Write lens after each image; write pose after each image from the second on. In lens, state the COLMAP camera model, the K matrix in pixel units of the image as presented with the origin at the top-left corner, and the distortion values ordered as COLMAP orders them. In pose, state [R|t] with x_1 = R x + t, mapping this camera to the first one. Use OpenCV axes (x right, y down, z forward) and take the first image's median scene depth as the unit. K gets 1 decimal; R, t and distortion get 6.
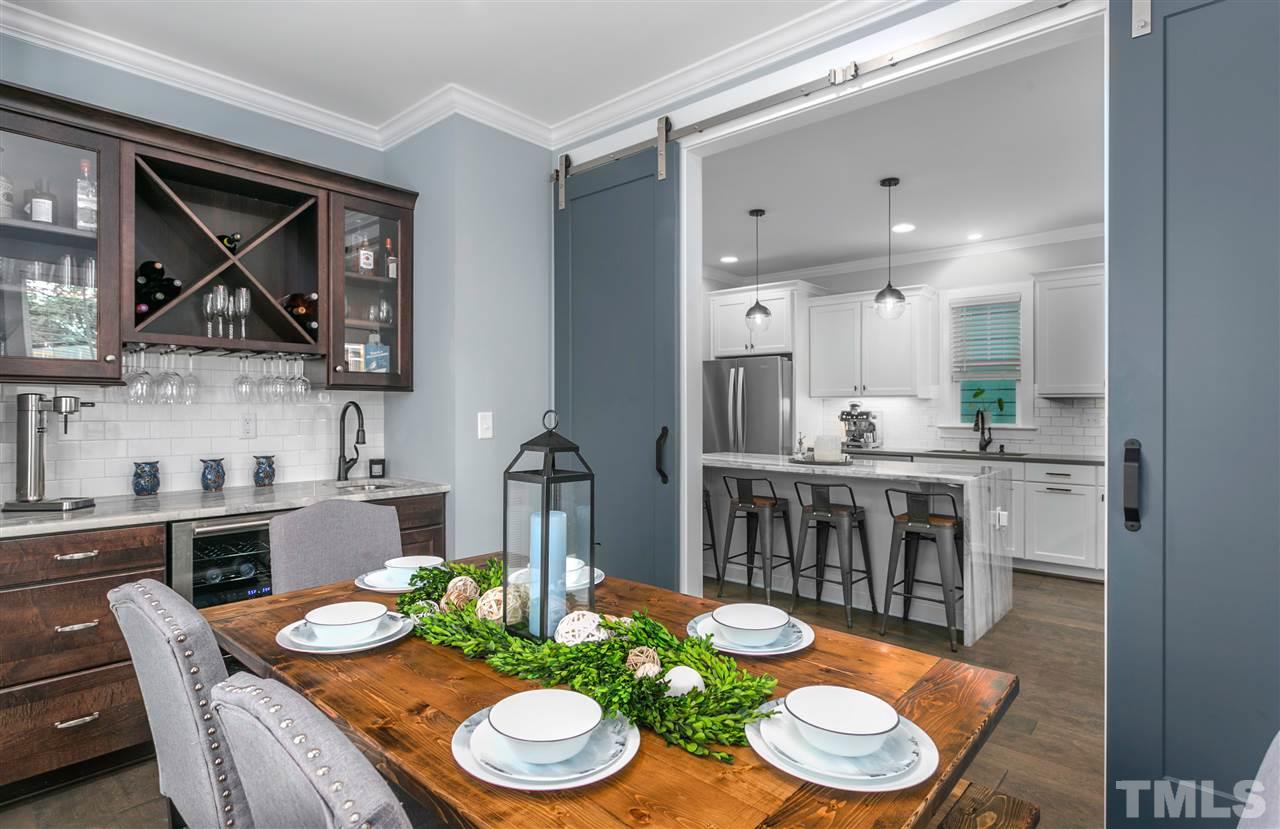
lens RADIAL K [[662.2, 0, 647.4], [0, 662.2, 417.8], [0, 0, 1]] dist [-0.001531, -0.000080]
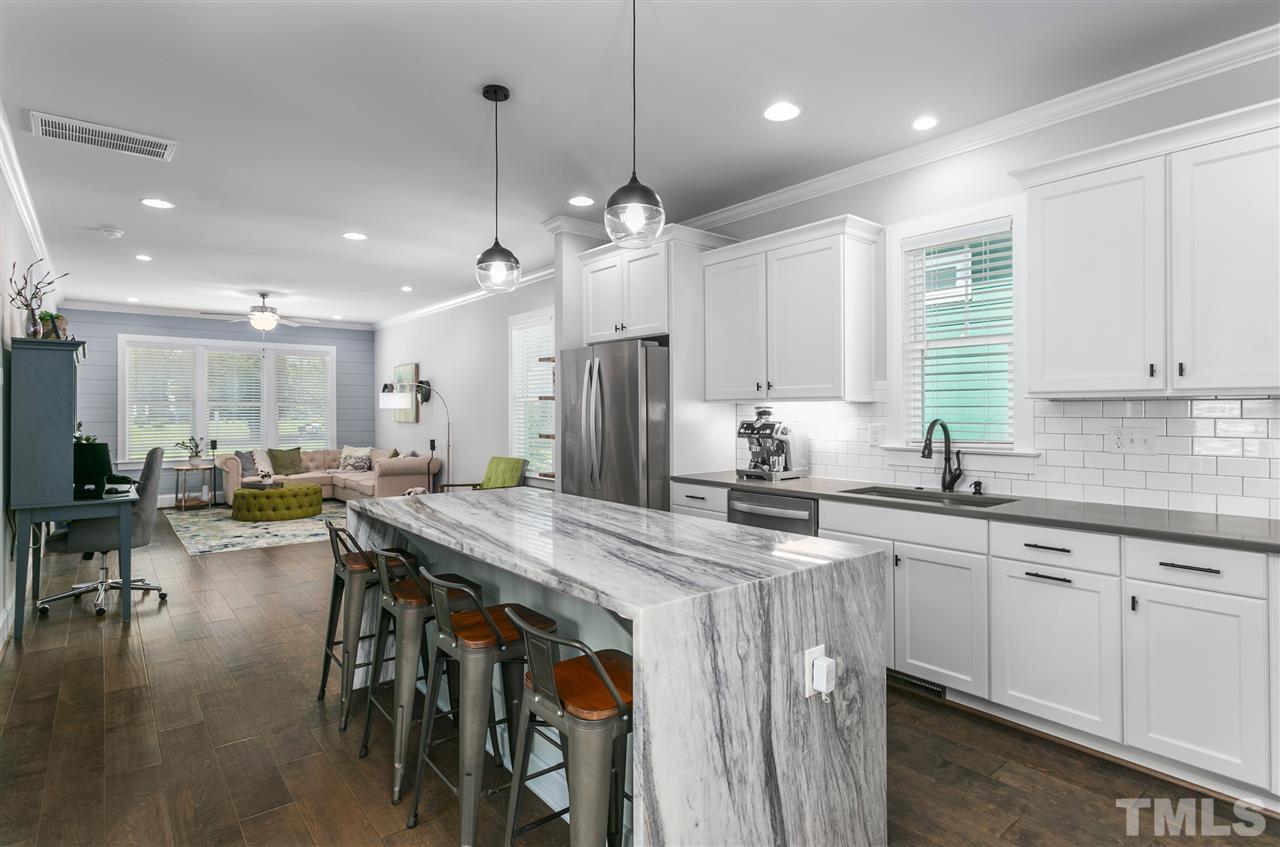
lens RADIAL K [[667.8, 0, 638.5], [0, 667.8, 424.7], [0, 0, 1]] dist [-0.005064, 0.001209]
pose [[0.984869, -0.001274, -0.173298, 0.315392], [0.002203, 0.999984, 0.005168, -0.011355], [0.173288, -0.005472, 0.984856, 0.342939]]
